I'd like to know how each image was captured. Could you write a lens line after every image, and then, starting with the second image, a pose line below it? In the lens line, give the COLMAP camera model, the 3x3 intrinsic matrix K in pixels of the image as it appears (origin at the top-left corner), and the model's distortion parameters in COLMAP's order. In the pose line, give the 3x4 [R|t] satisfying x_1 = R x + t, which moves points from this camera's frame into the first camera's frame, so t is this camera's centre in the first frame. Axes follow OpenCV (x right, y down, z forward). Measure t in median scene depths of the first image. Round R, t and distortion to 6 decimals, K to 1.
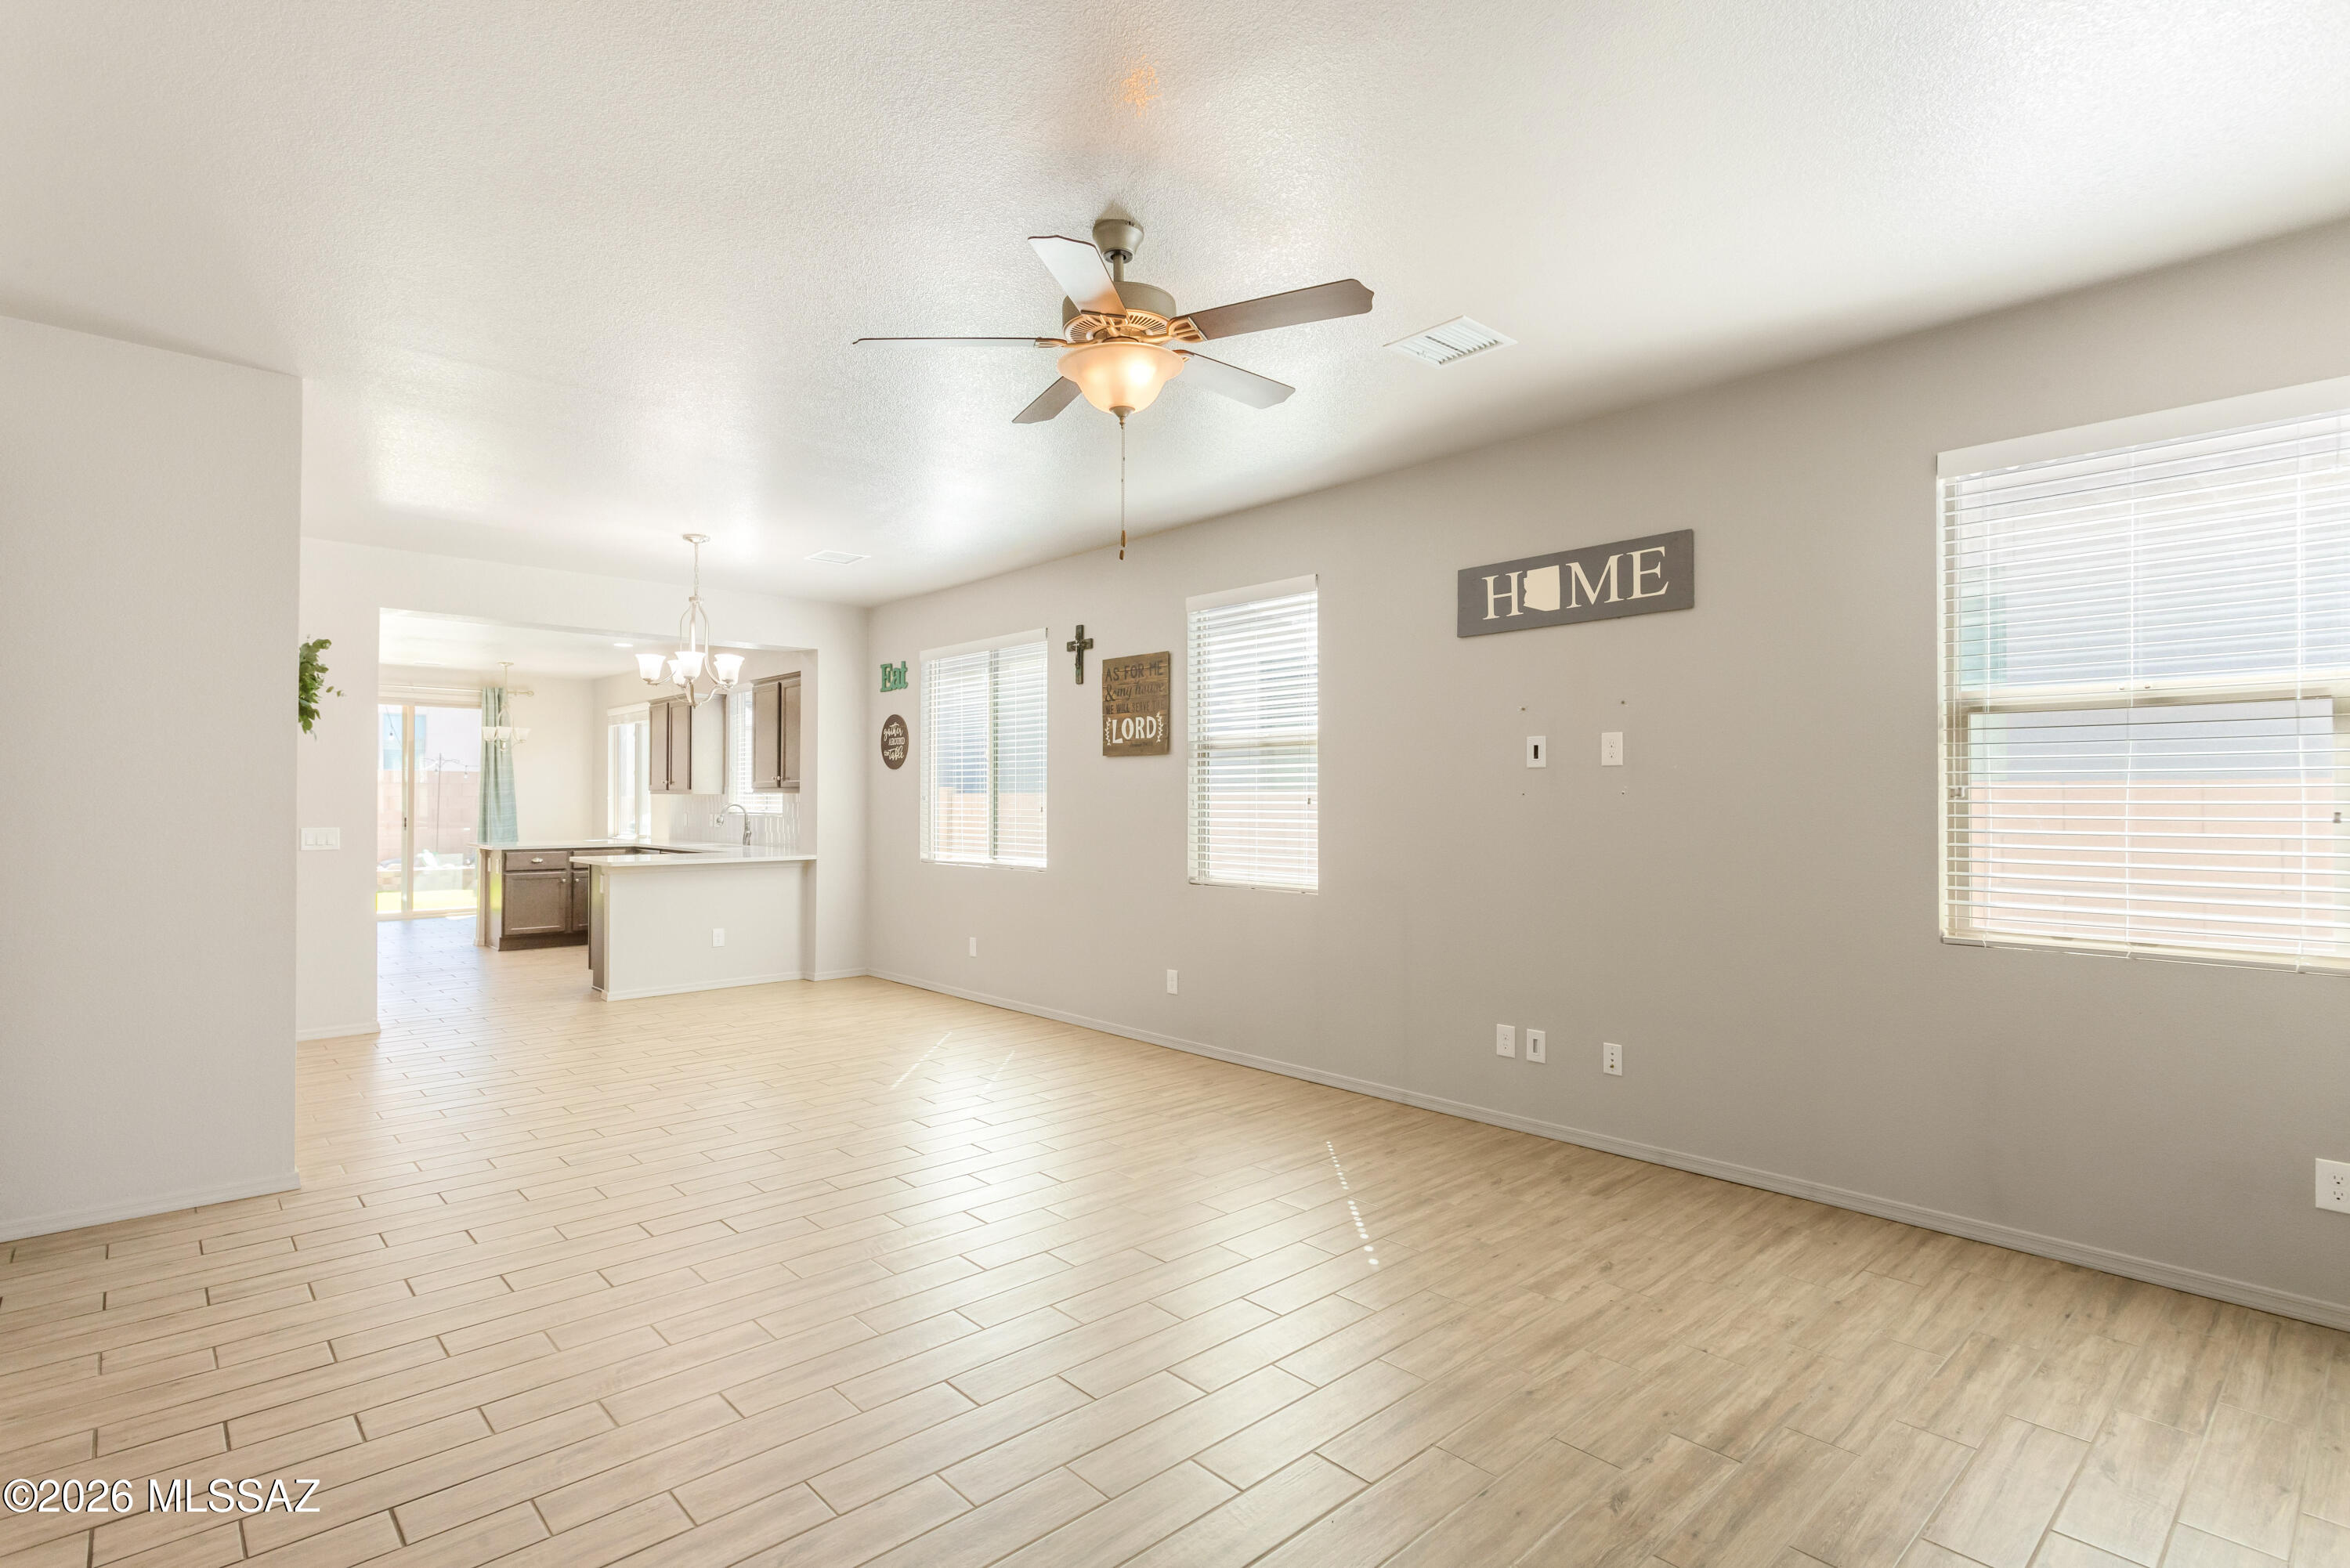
lens RADIAL K [[1134.5, 0, 1172.4], [0, 1134.5, 796.7], [0, 0, 1]] dist [0.000291, 0.000341]
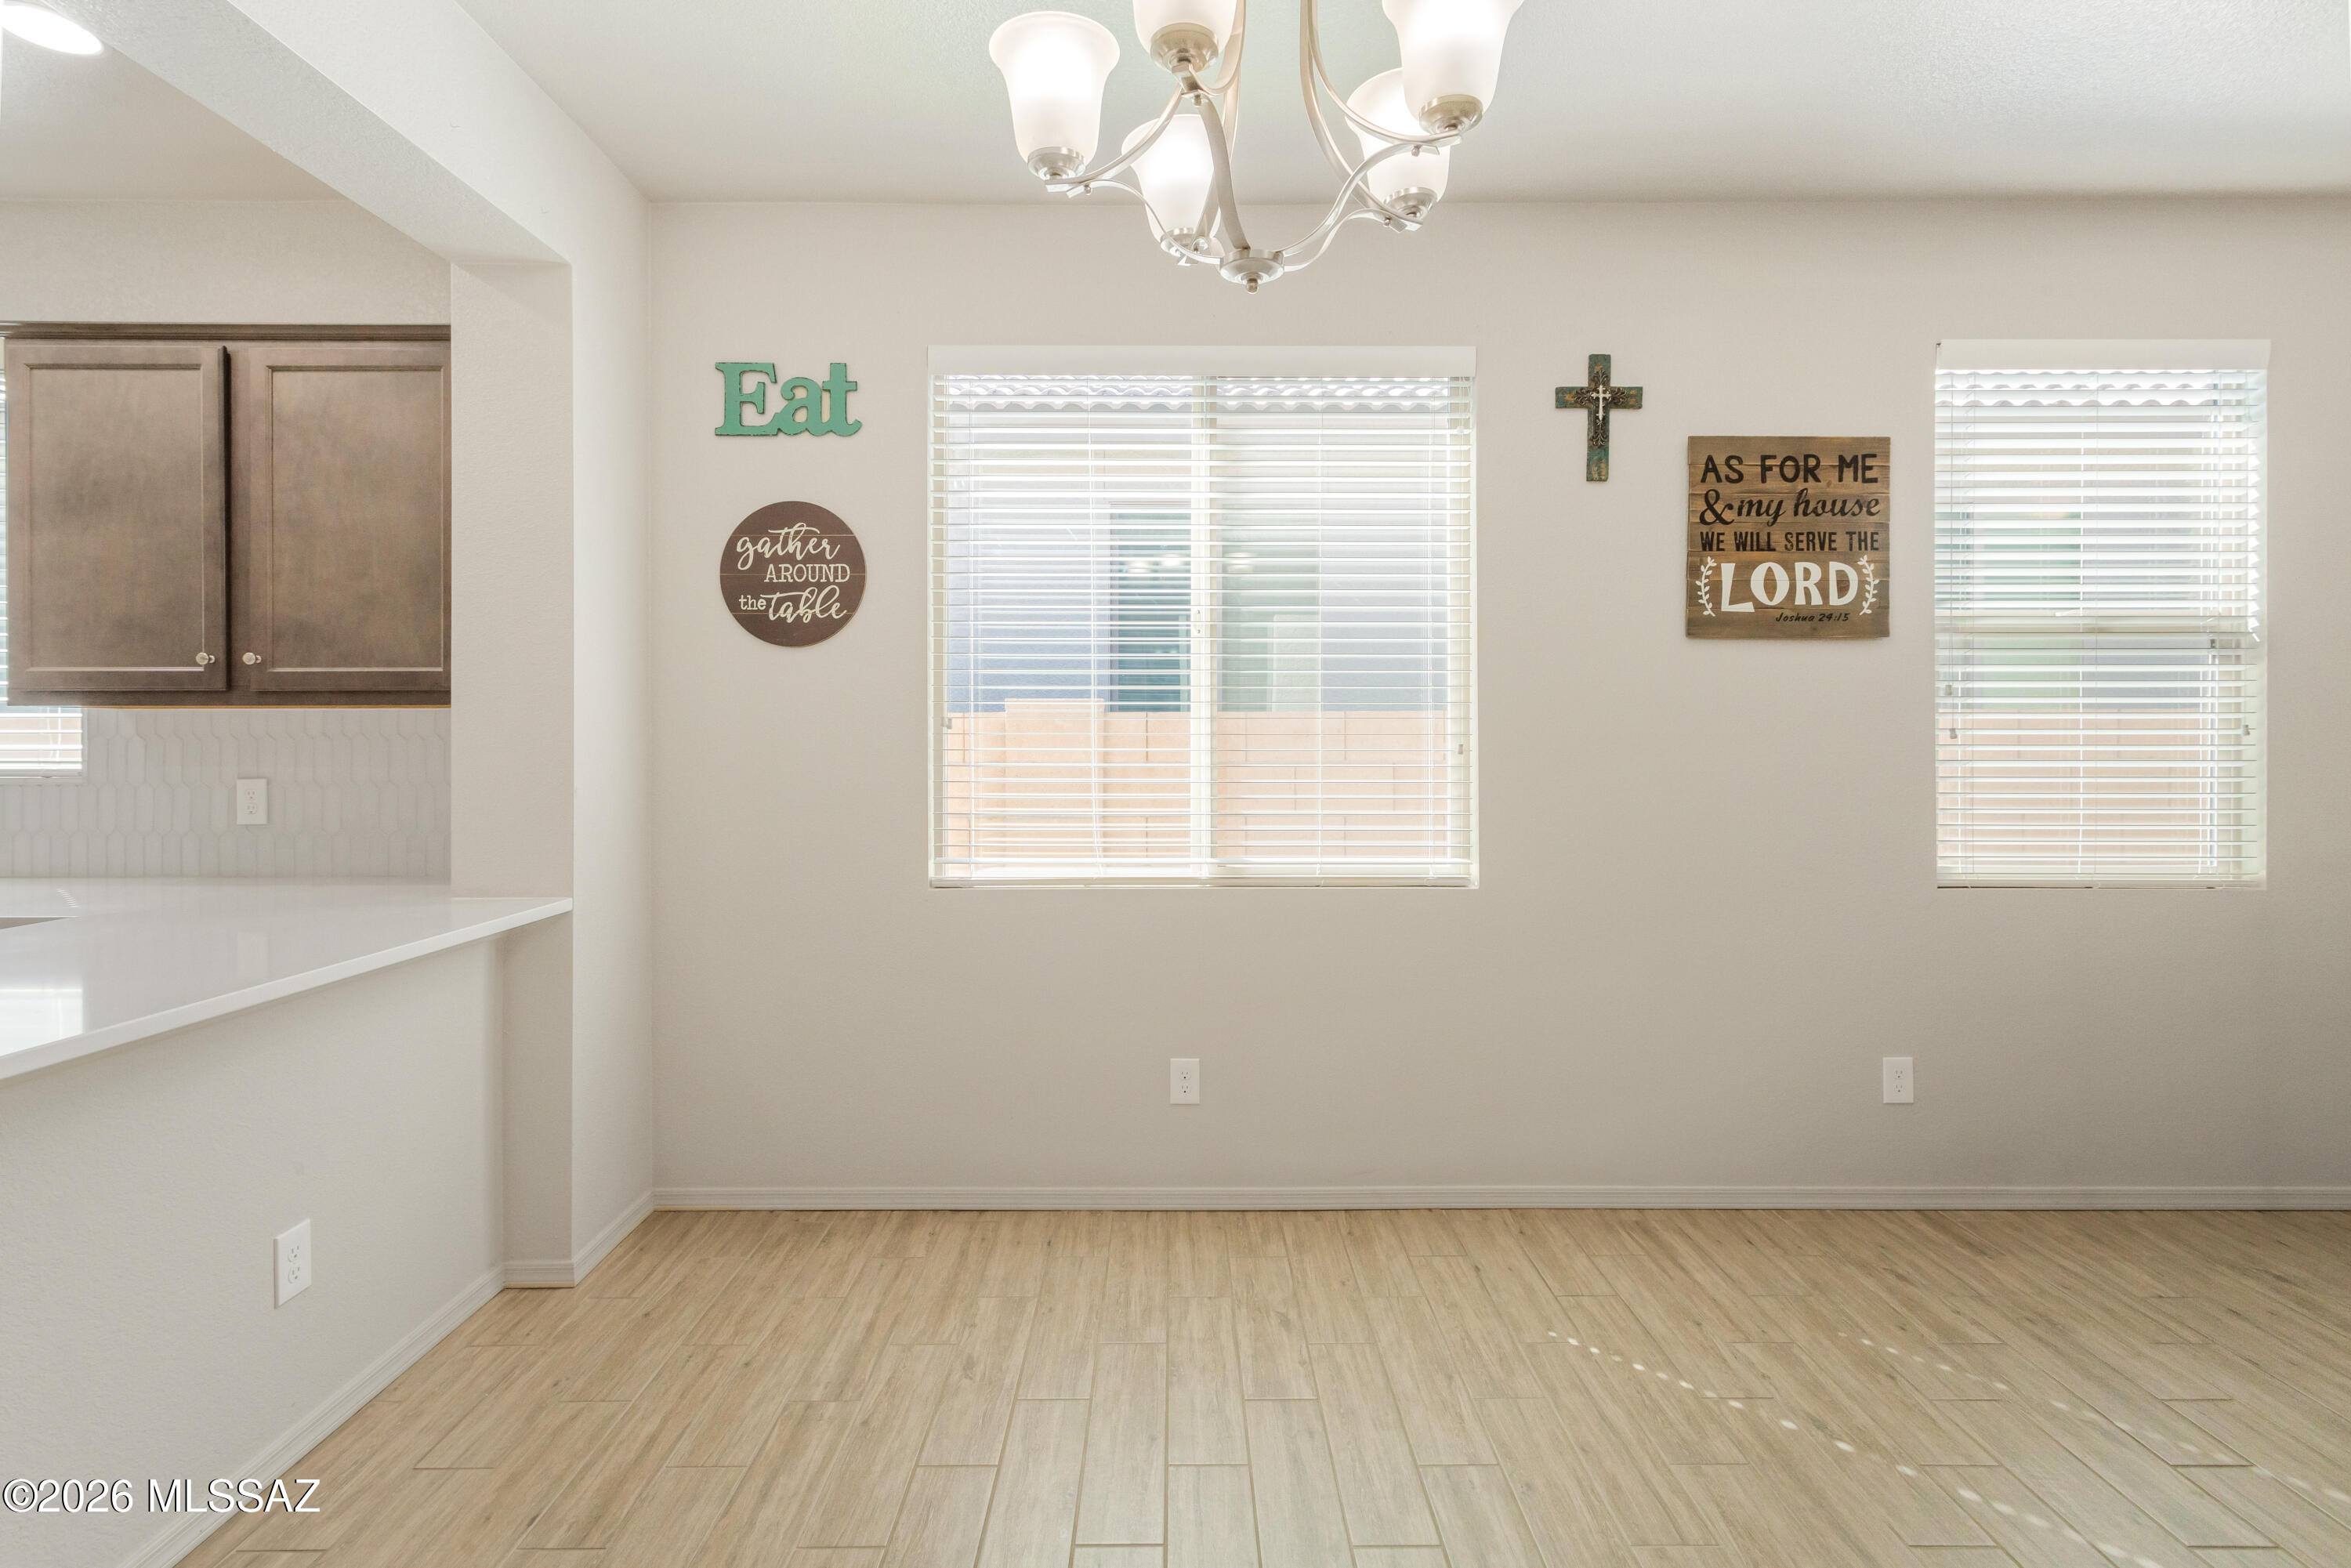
lens RADIAL K [[1137.1, 0, 1174.0], [0, 1137.1, 745.4], [0, 0, 1]] dist [0.010288, 0.000291]
pose [[0.668170, -0.007949, 0.743966, -0.616927], [-0.001019, 0.999932, 0.011598, 0.005177], [-0.744008, -0.008507, 0.668116, 0.913861]]
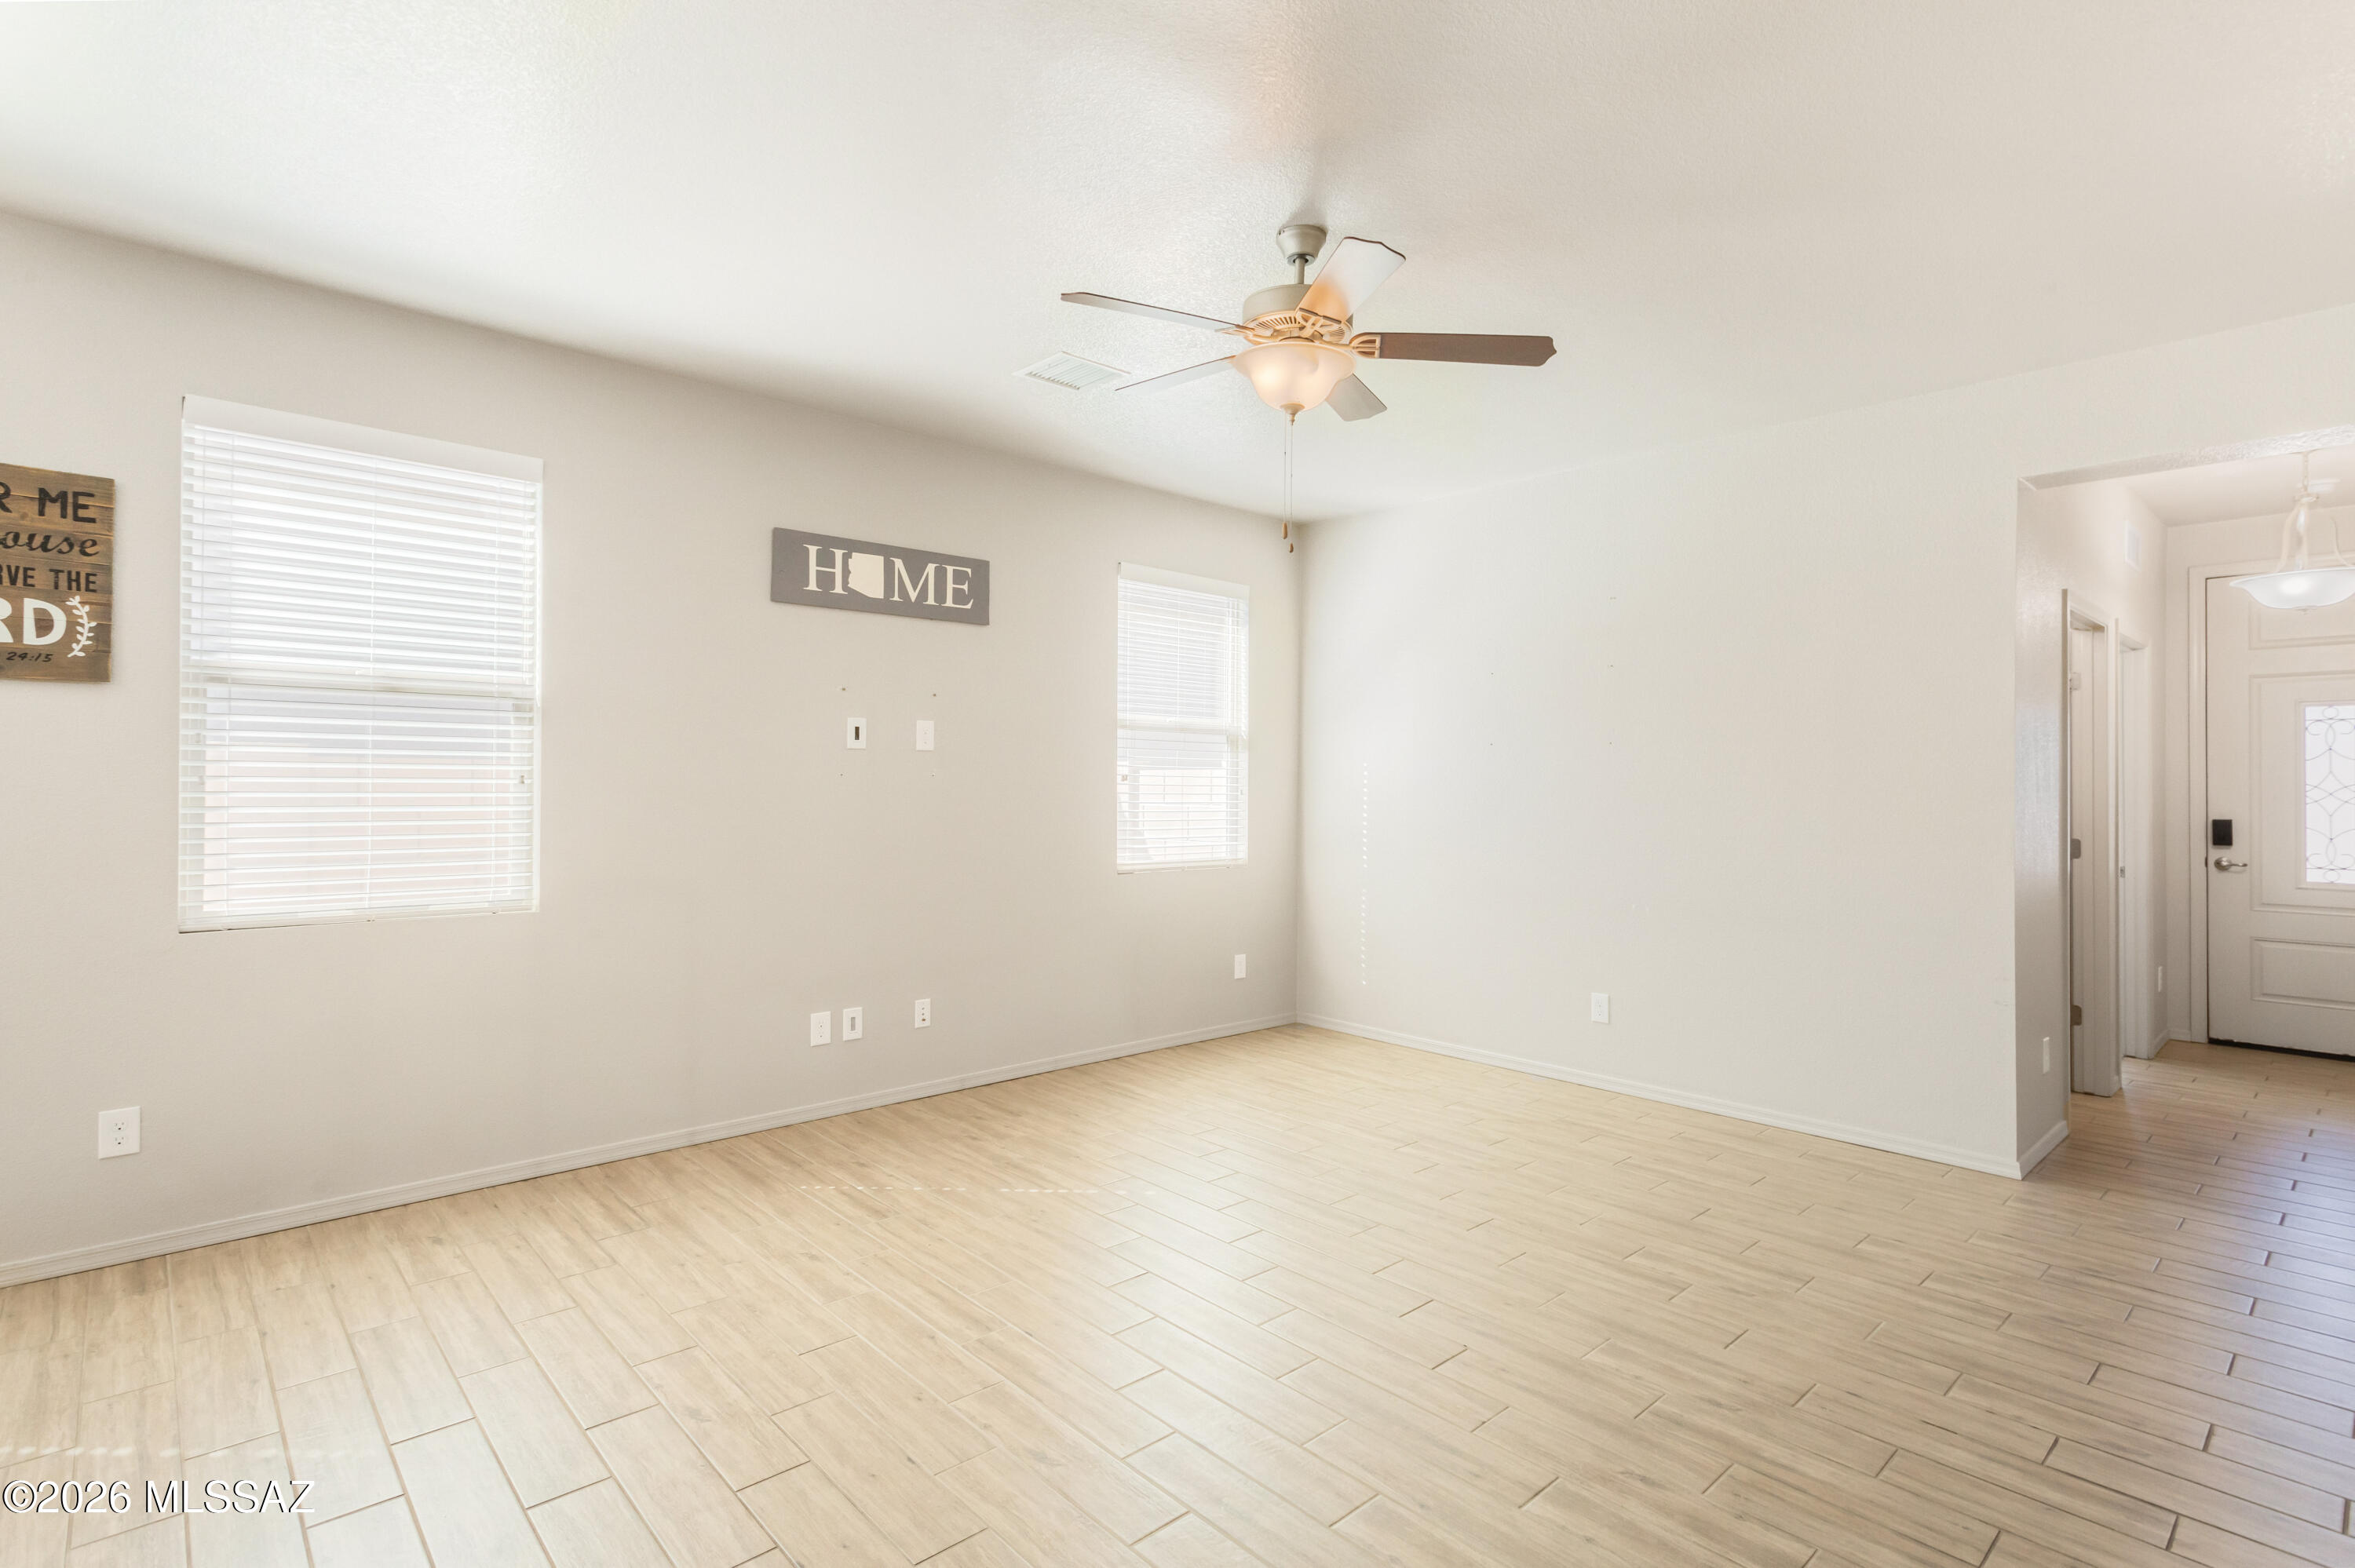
lens RADIAL K [[1133.6, 0, 1177.5], [0, 1133.6, 784.0], [0, 0, 1]] dist [0.006094, 0.000785]
pose [[0.001702, 0.000532, 0.999998, -0.519984], [-0.010229, 0.999948, -0.000514, 0.002493], [-0.999946, -0.010228, 0.001707, 0.535431]]
